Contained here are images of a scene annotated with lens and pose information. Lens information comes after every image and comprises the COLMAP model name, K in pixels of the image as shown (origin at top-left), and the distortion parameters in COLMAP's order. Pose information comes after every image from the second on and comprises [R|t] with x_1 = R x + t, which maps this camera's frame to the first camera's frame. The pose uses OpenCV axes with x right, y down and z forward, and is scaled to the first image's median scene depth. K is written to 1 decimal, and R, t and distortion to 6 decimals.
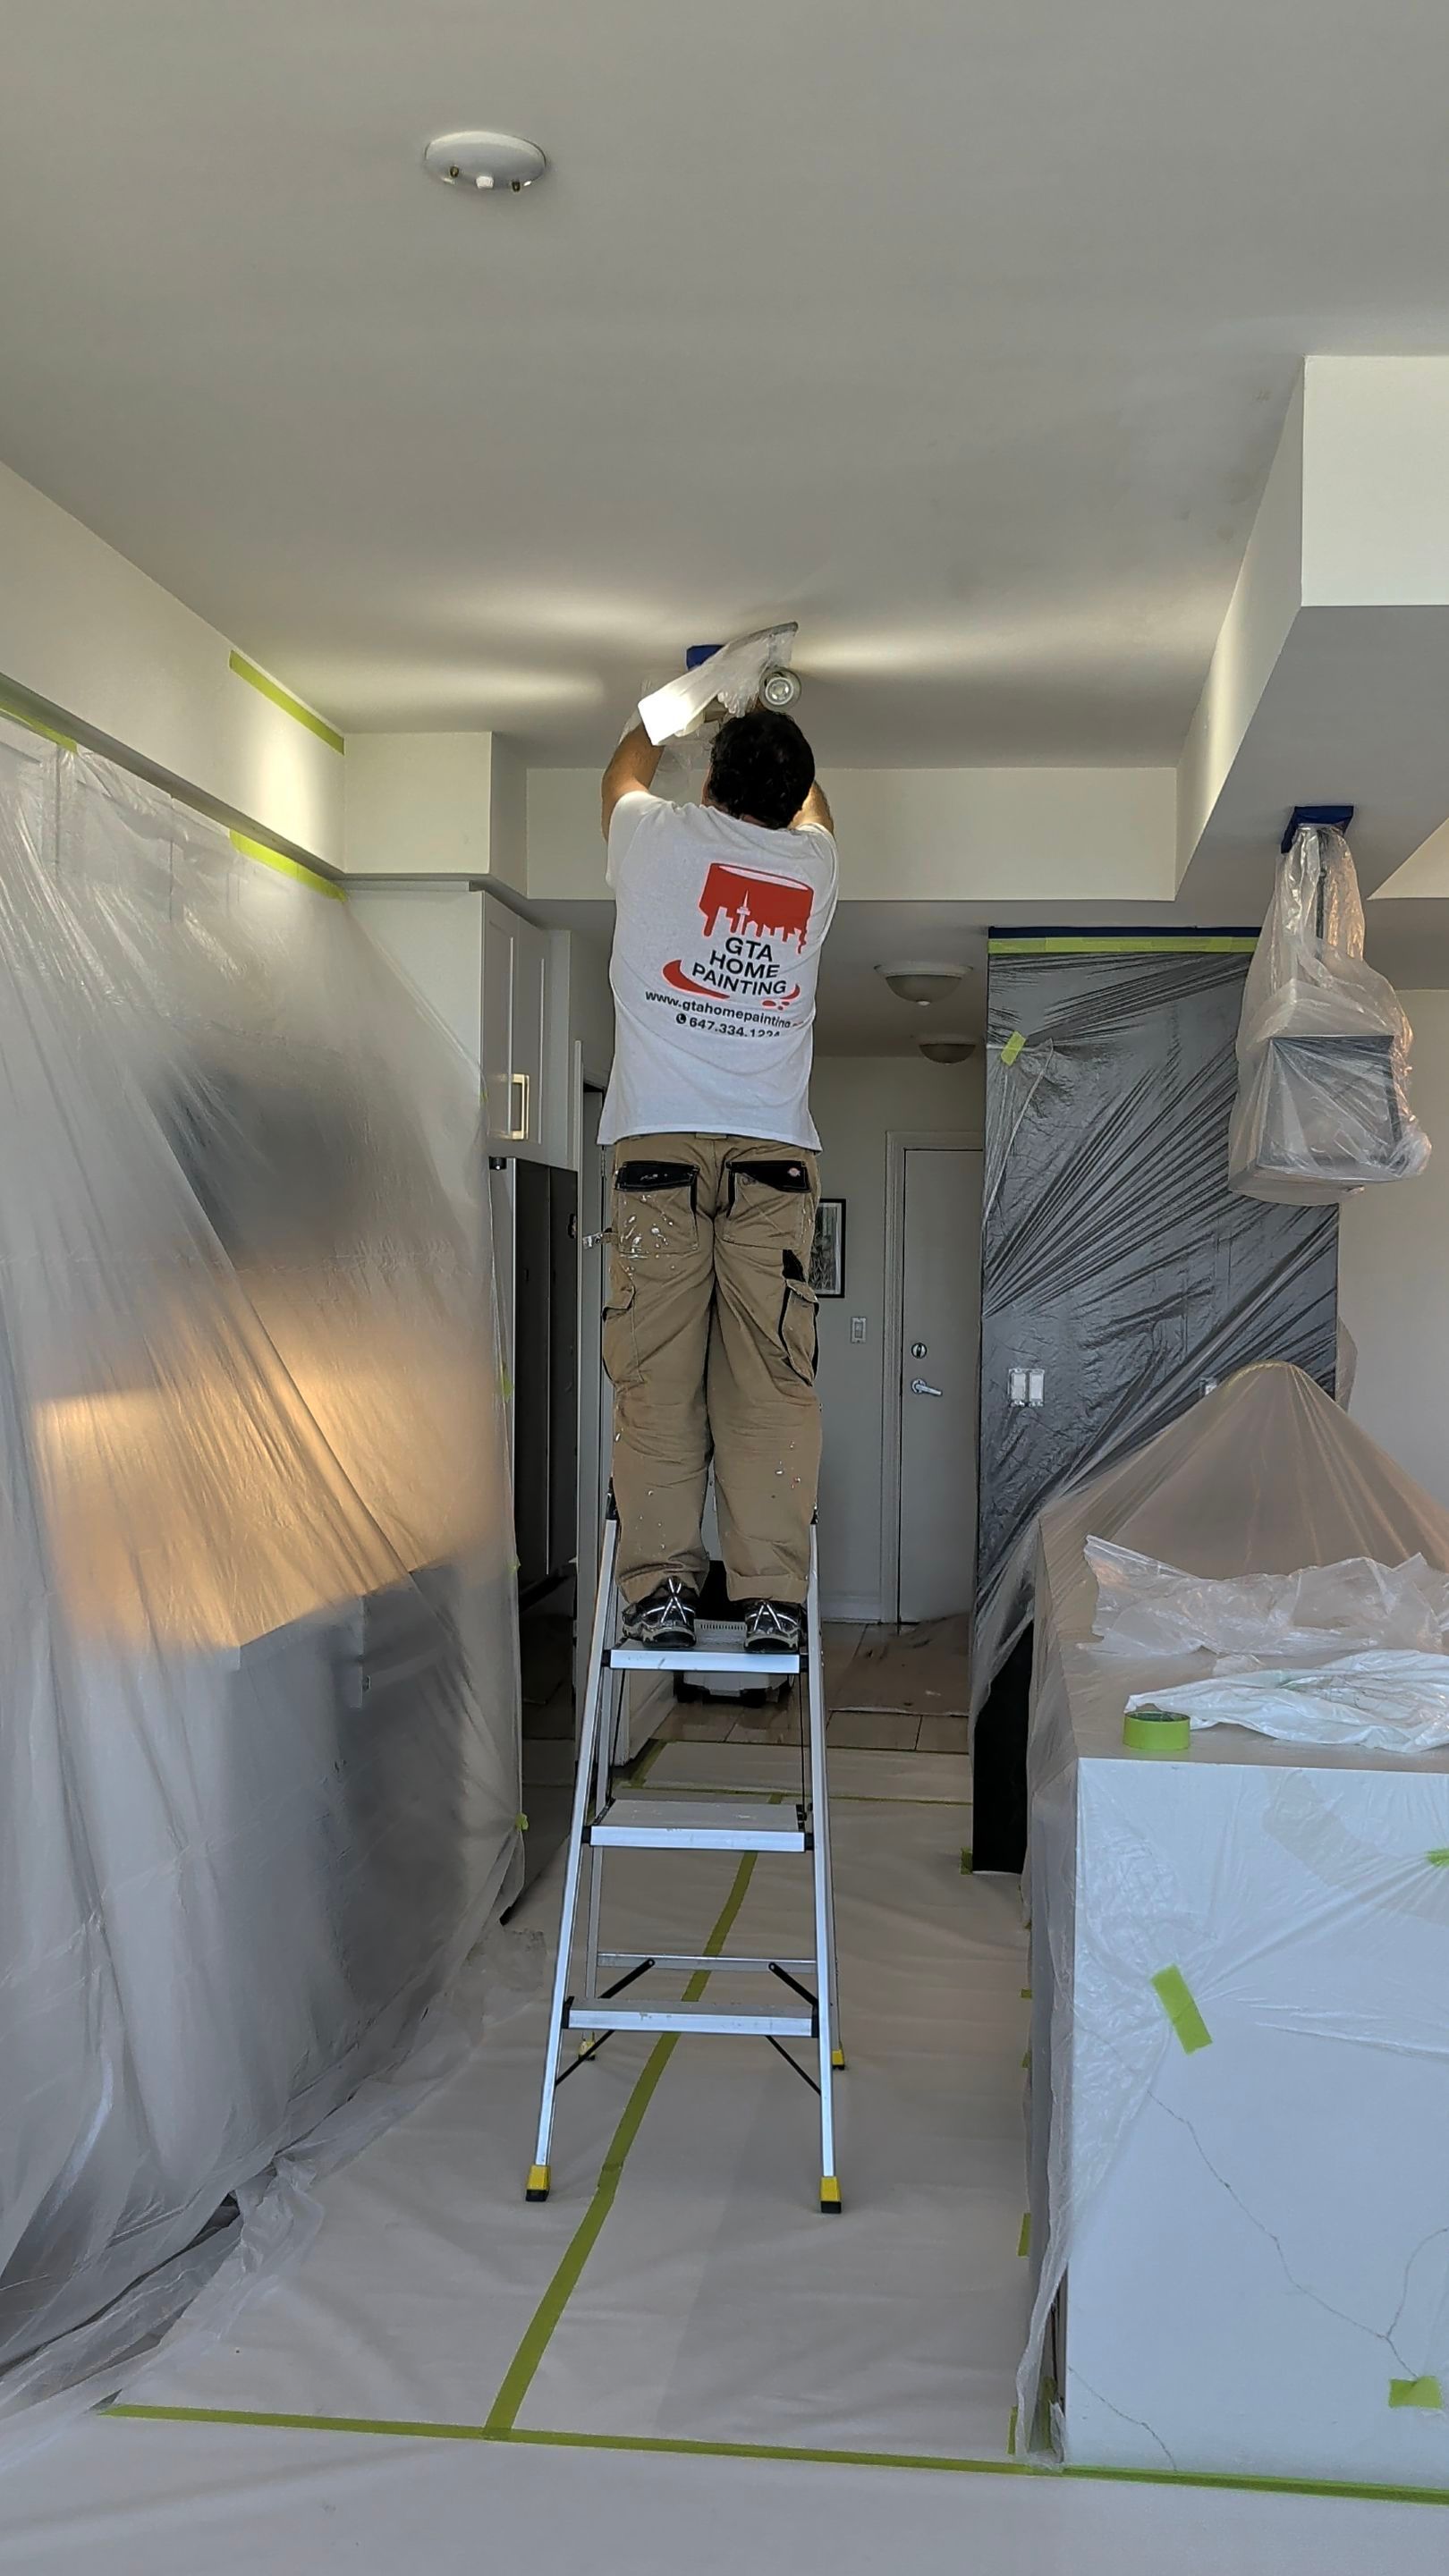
lens RADIAL K [[2506.1, 0, 724.5], [0, 2506.1, 1288.0], [0, 0, 1]] dist [0.121268, -0.348598]
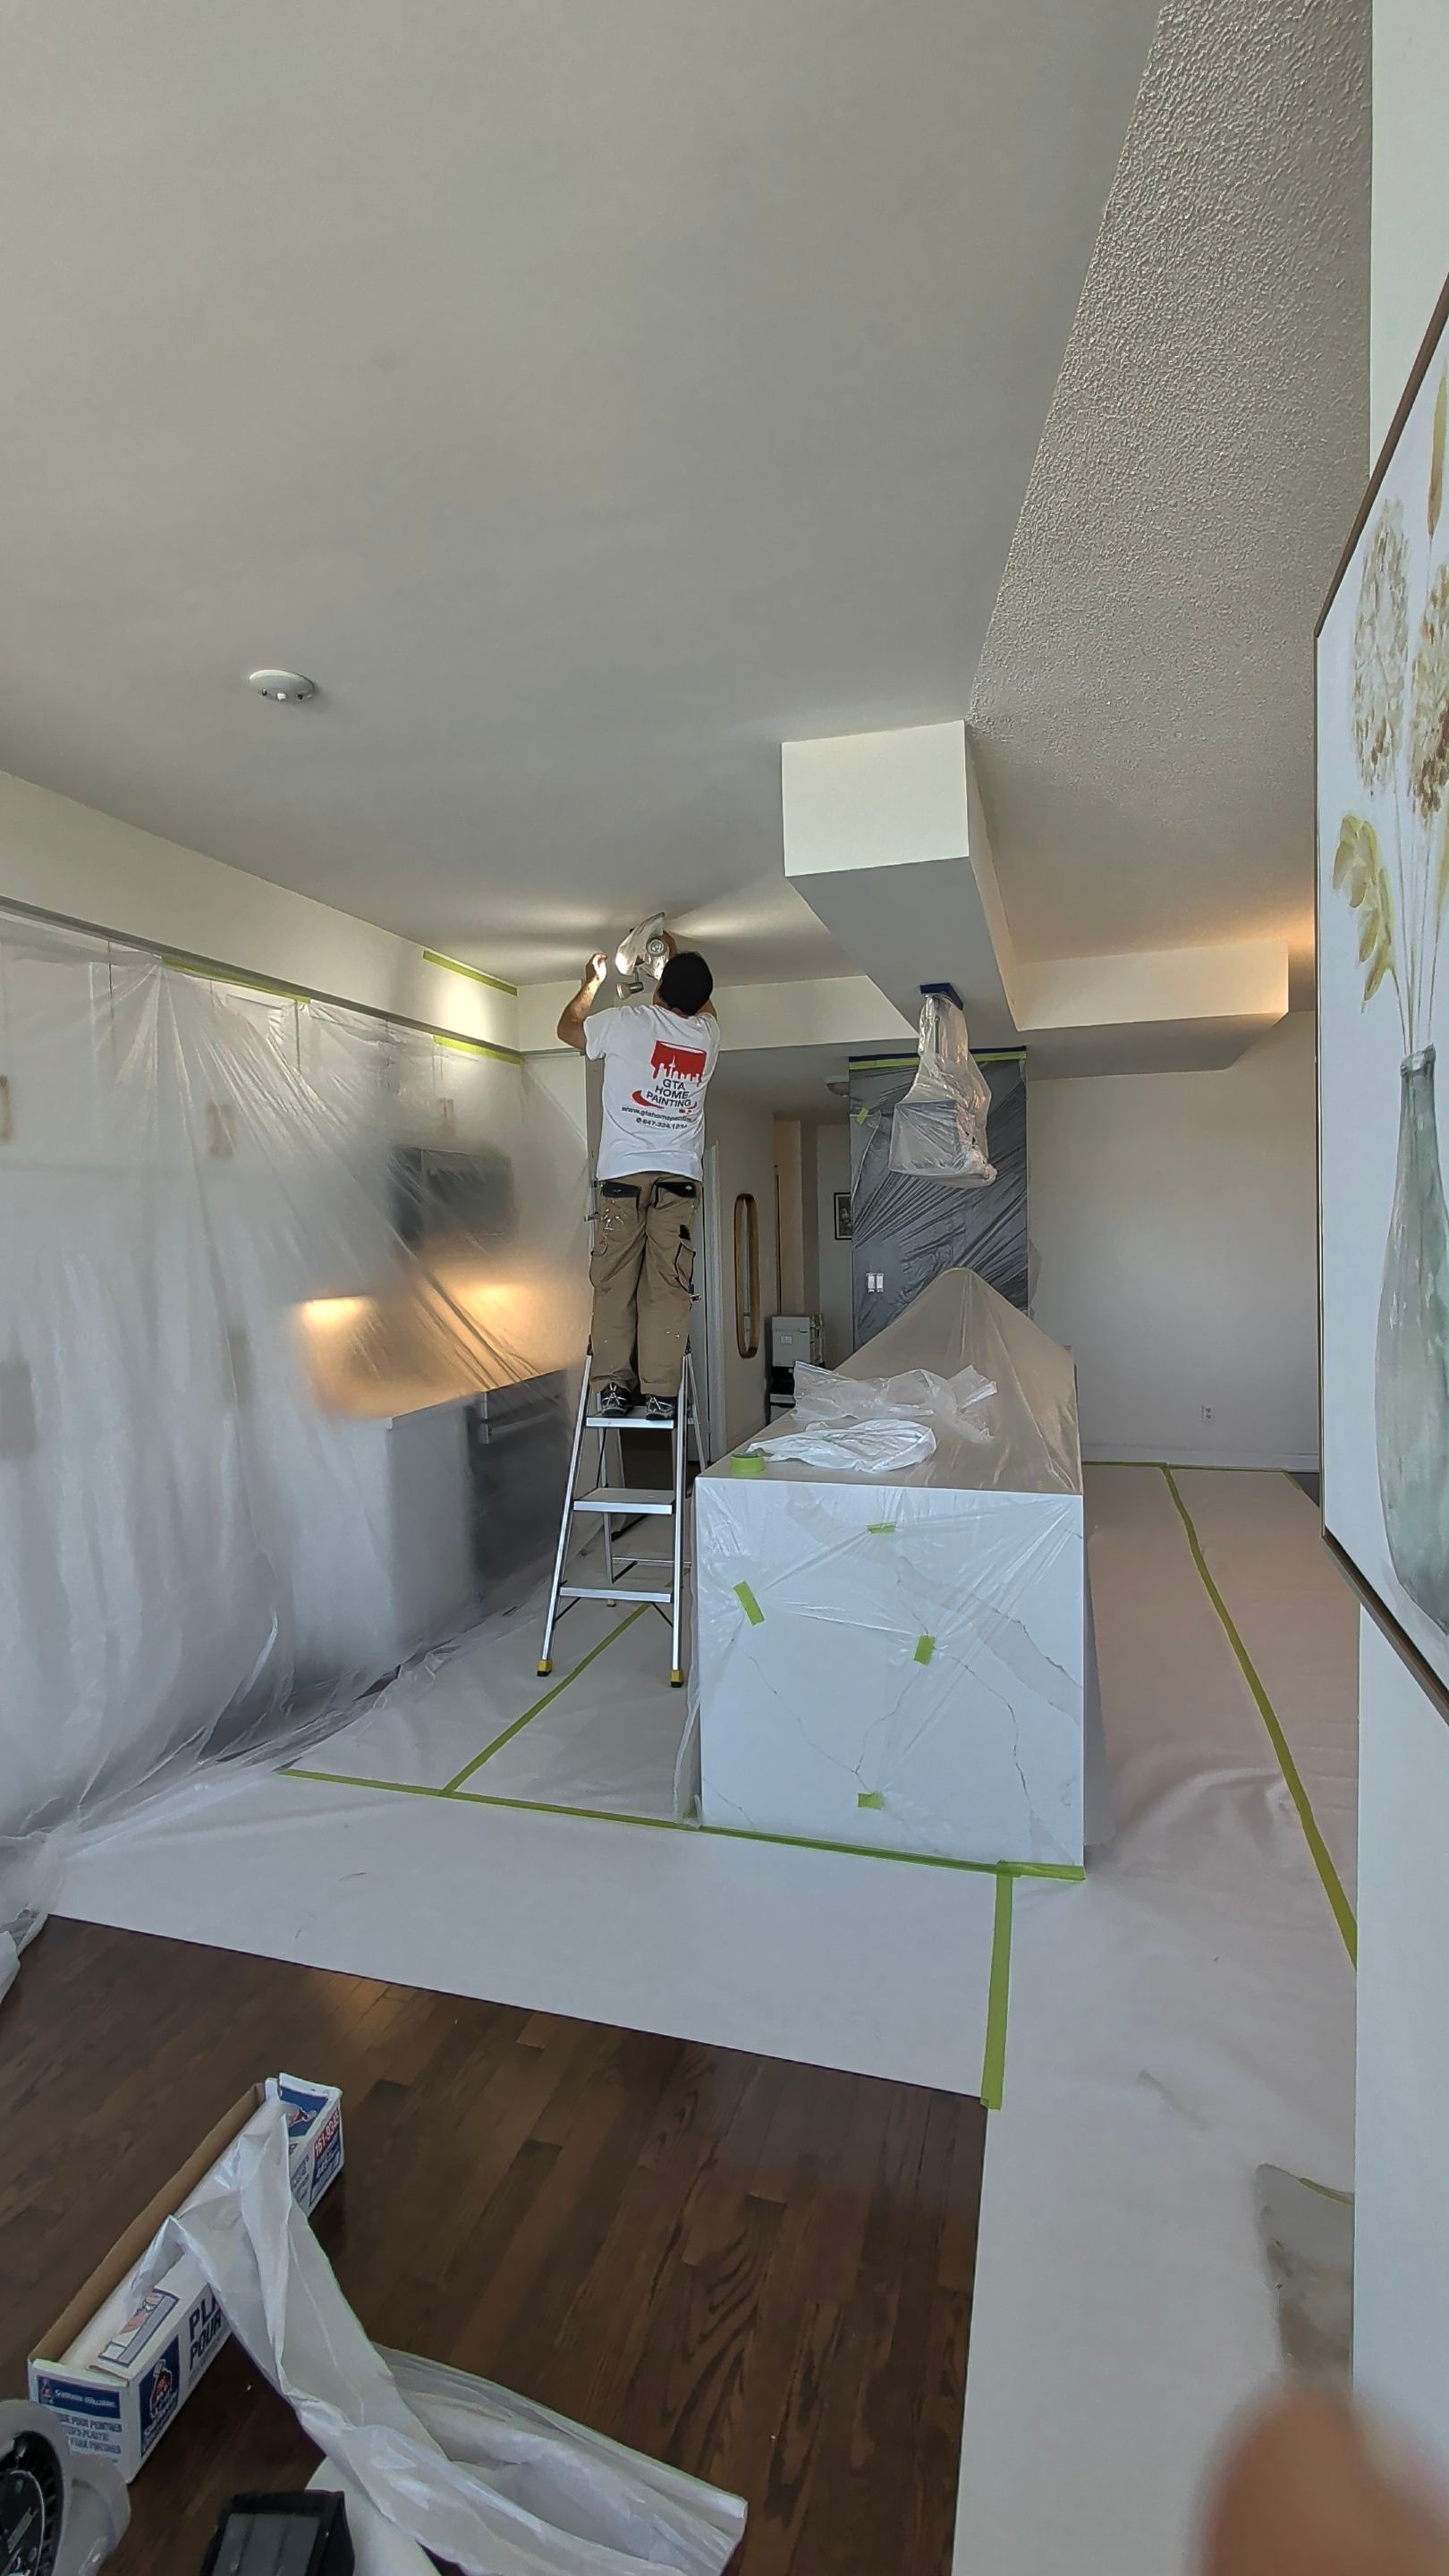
lens RADIAL K [[1137.8, 0, 710.3], [0, 1137.8, 1286.4], [0, 0, 1]] dist [0.001155, 0.000000]
pose [[0.981930, -0.028158, -0.187136, 0.228642], [0.036204, 0.998555, 0.039718, 0.001677], [0.185747, -0.045775, 0.981531, 0.095550]]
